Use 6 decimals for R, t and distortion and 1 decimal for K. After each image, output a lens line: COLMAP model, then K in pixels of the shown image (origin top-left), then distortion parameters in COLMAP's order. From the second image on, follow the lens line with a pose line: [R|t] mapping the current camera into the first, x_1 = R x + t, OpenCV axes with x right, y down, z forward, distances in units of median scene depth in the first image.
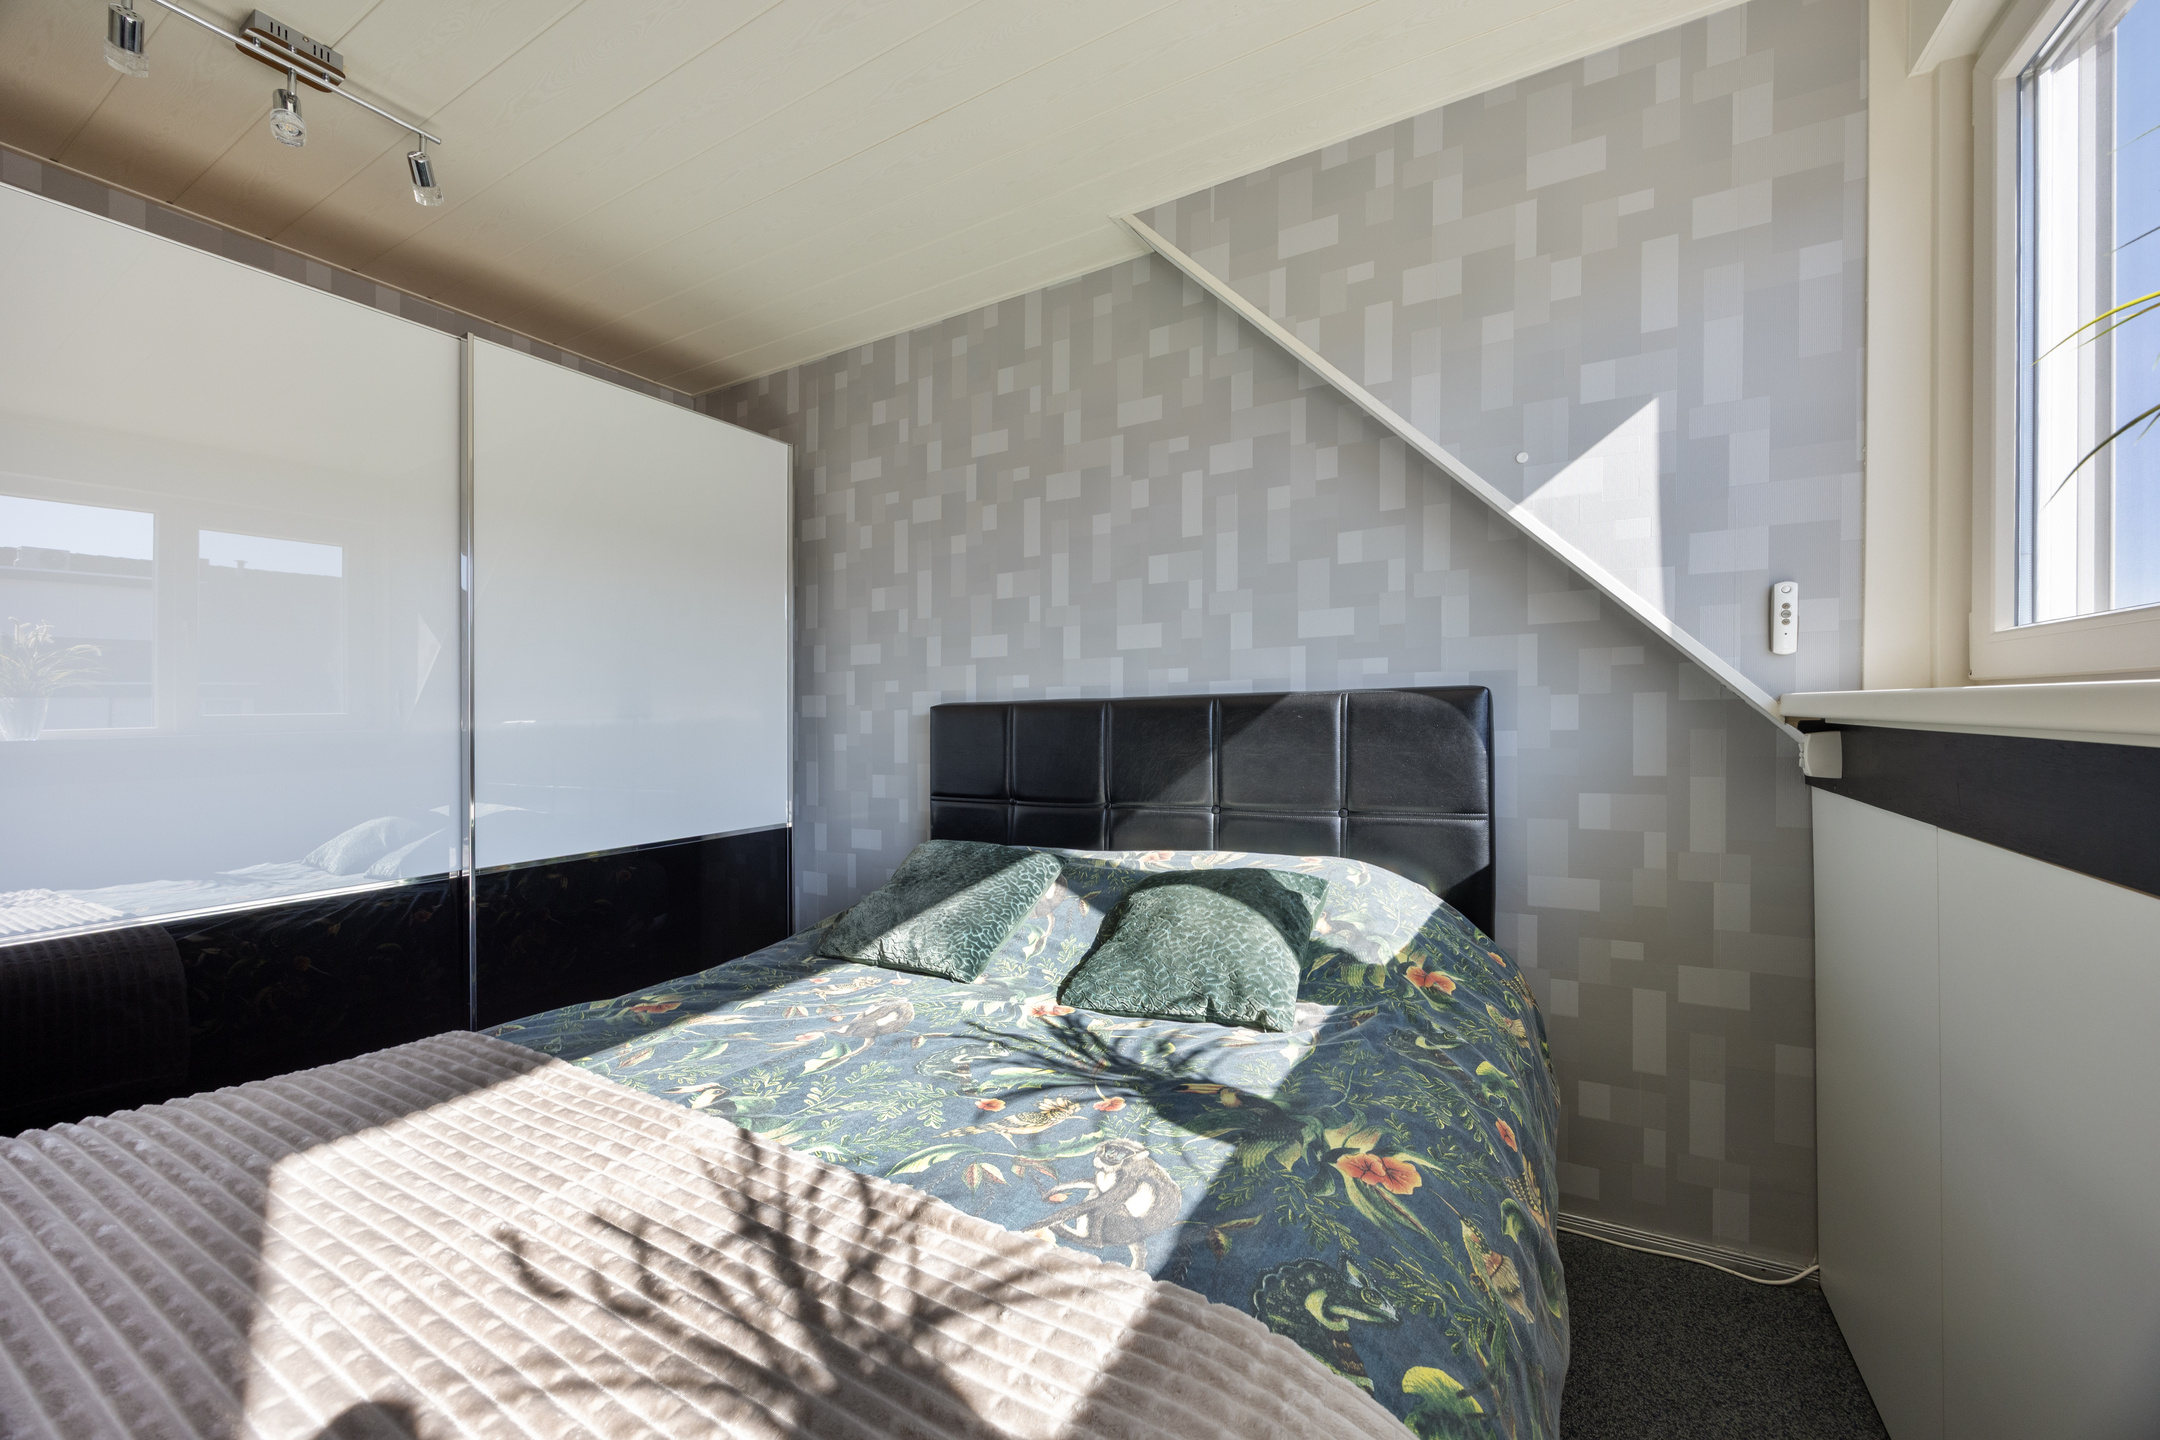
lens RADIAL K [[823.9, 0, 1079.4], [0, 823.9, 721.9], [0, 0, 1]] dist [-0.009219, 0.000731]
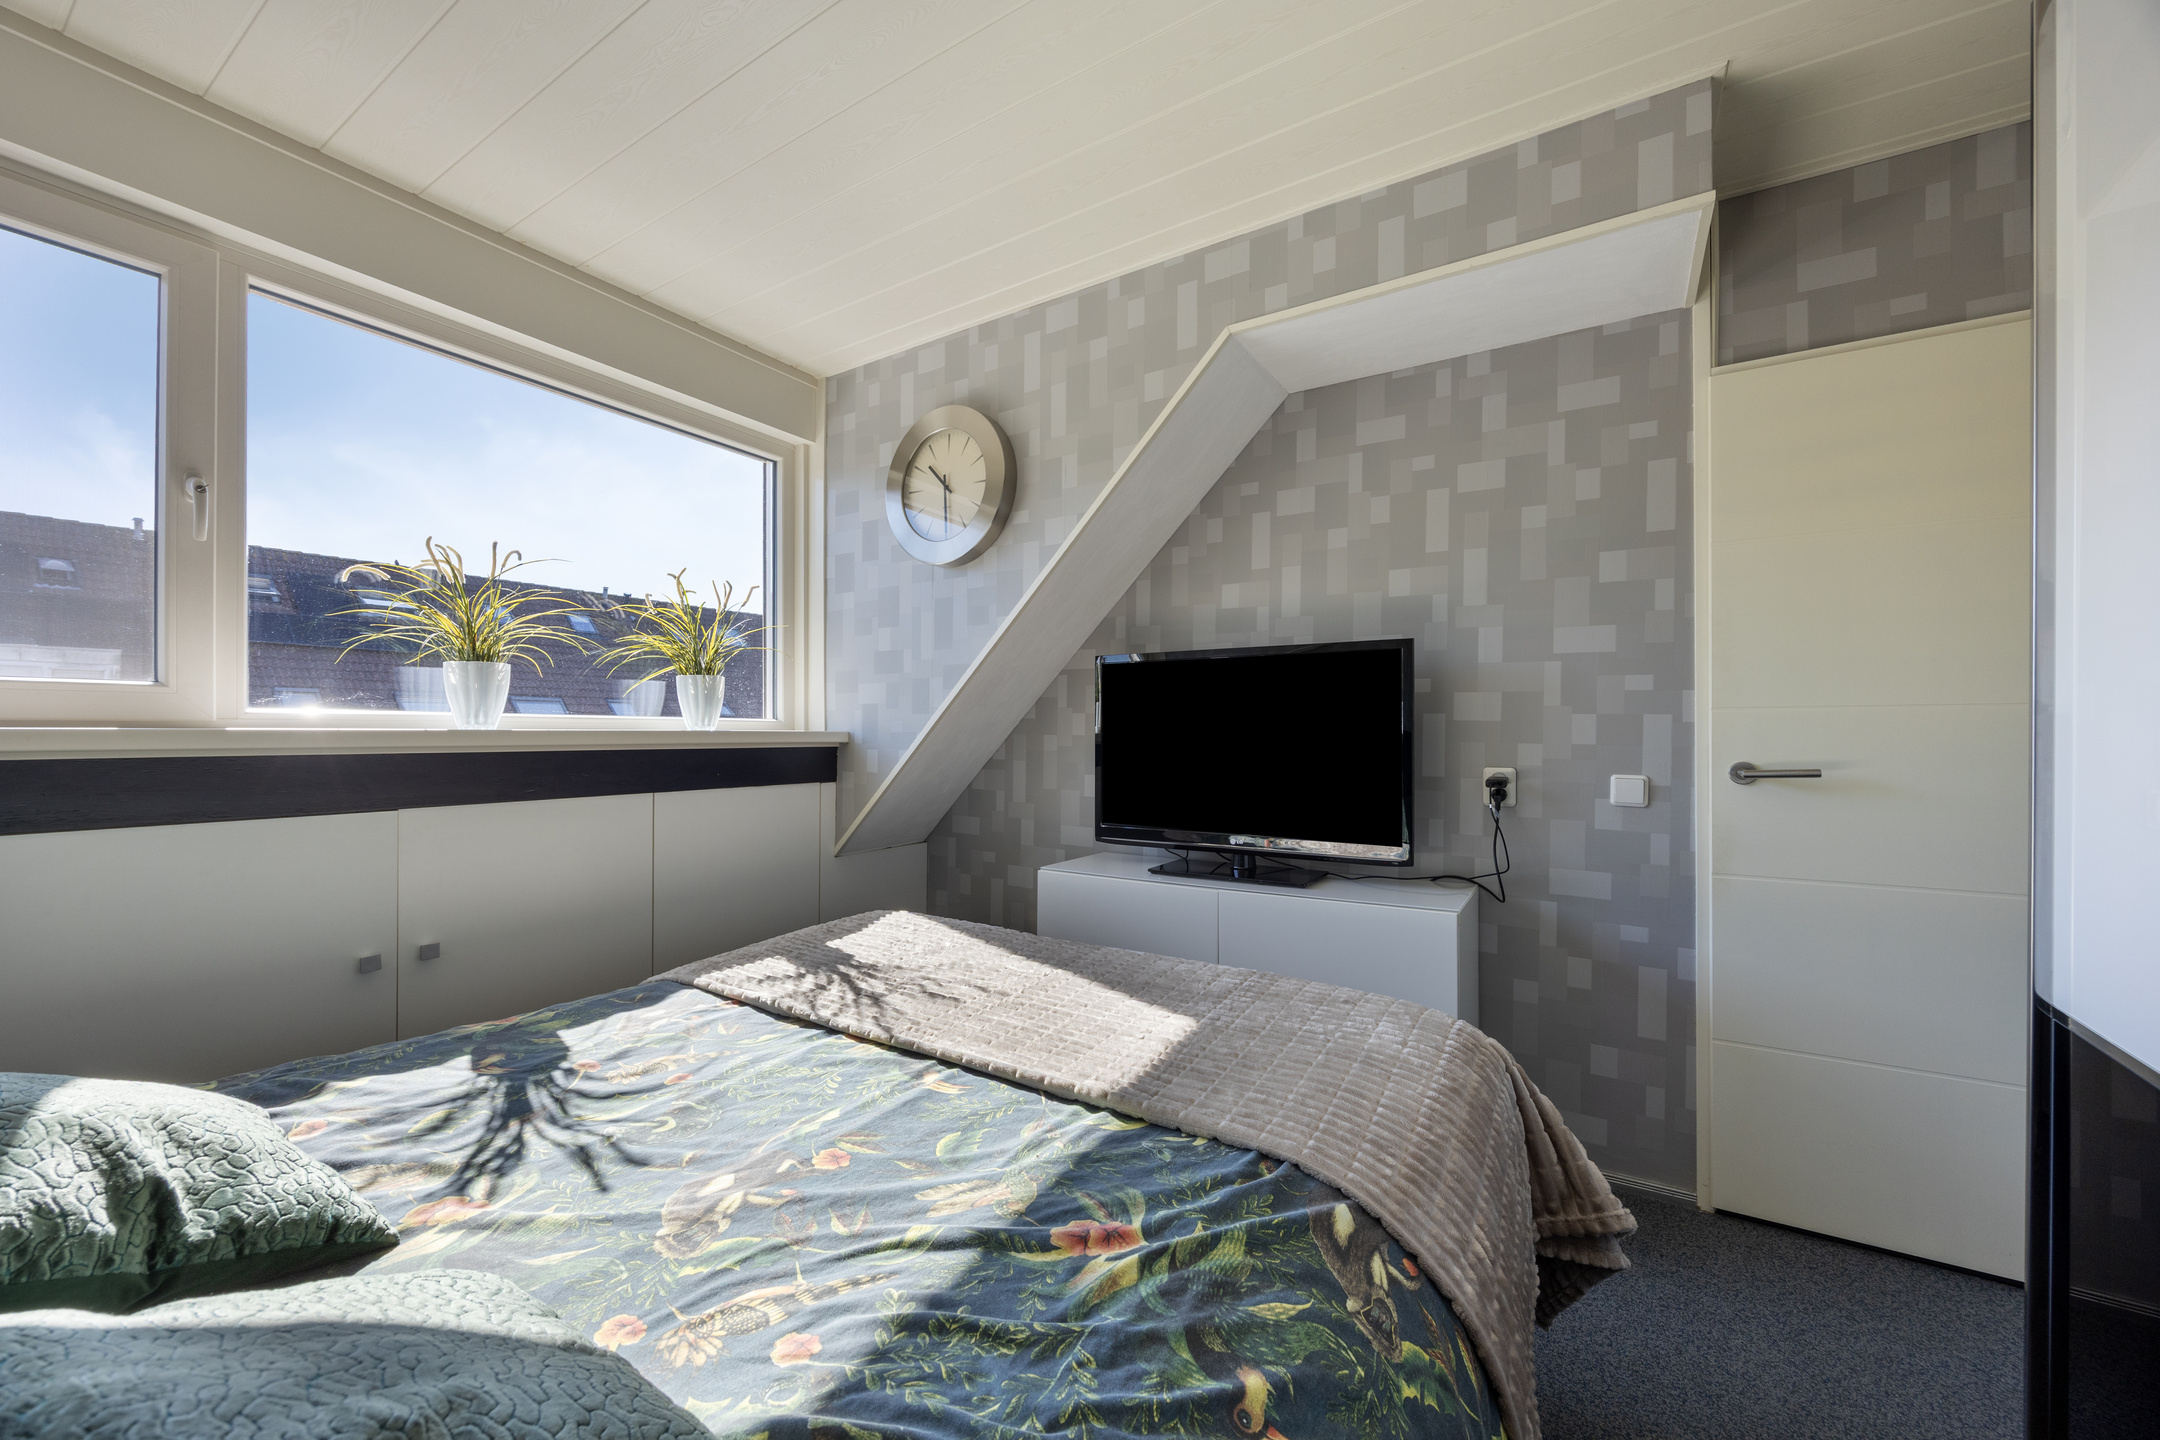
lens RADIAL K [[823.9, 0, 1089.7], [0, 823.9, 734.7], [0, 0, 1]] dist [-0.009219, 0.000731]
pose [[-0.998869, 0.022419, 0.041936, -0.712014], [0.022880, 0.999682, 0.010559, -0.005932], [-0.041686, 0.011507, -0.999065, 2.065138]]
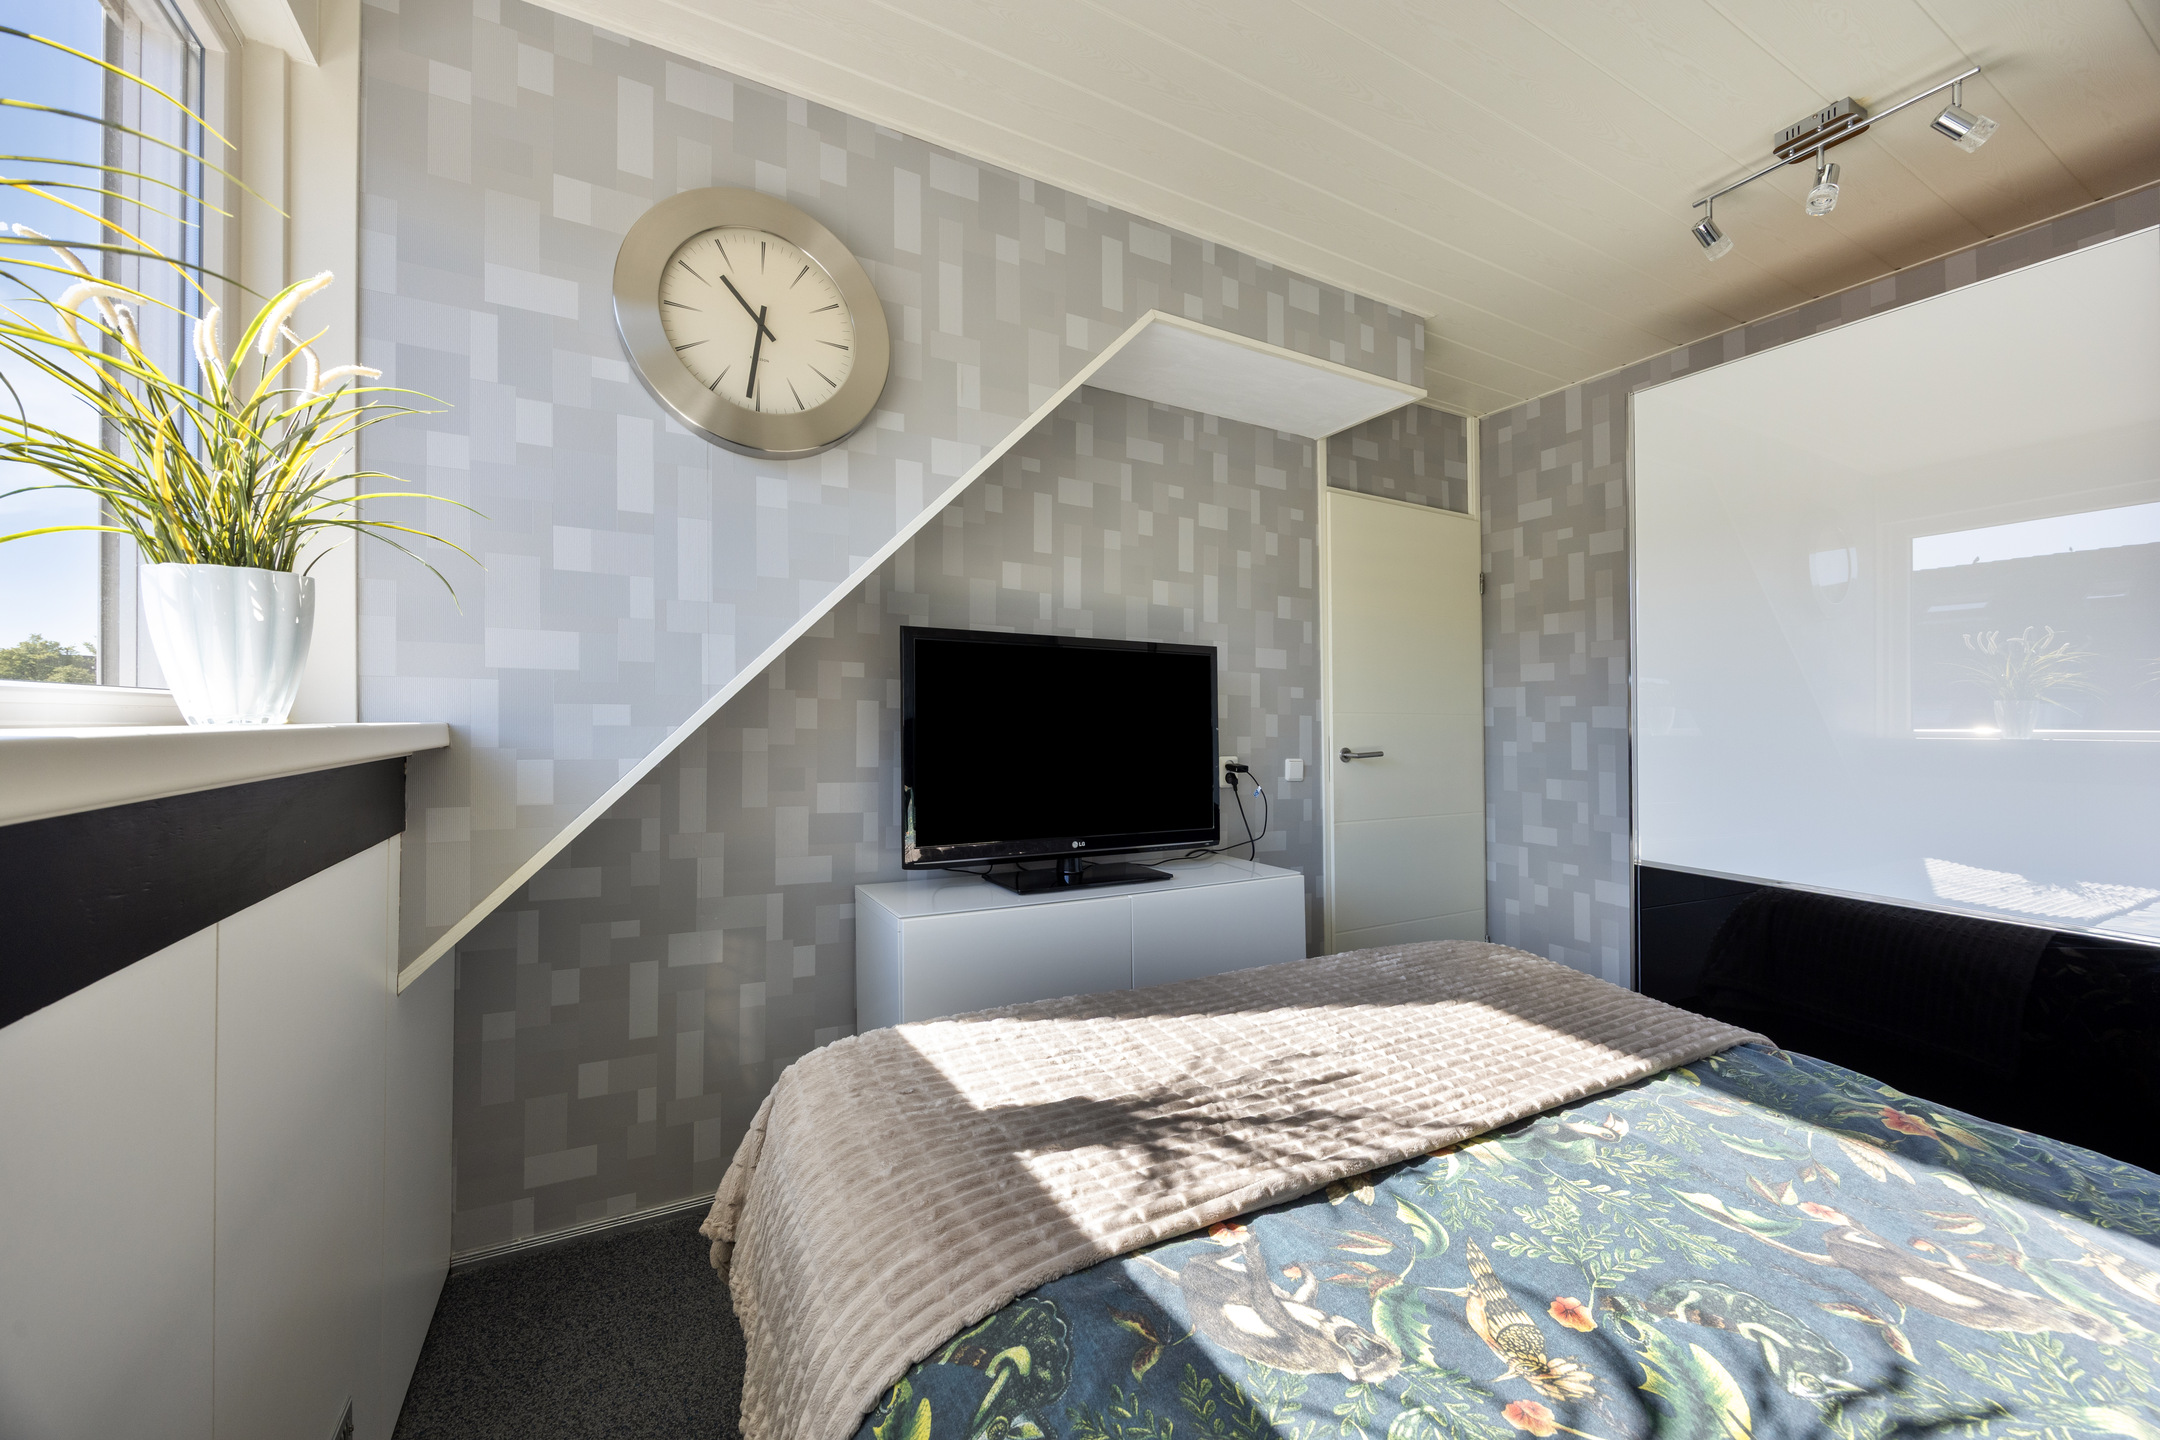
lens RADIAL K [[823.9, 0, 1099.1], [0, 823.9, 710.0], [0, 0, 1]] dist [-0.009219, 0.000731]
pose [[-0.523099, 0.007403, -0.852240, 0.676843], [-0.006807, 0.999894, 0.012863, -0.050171], [0.852244, 0.012530, -0.522994, 1.002728]]
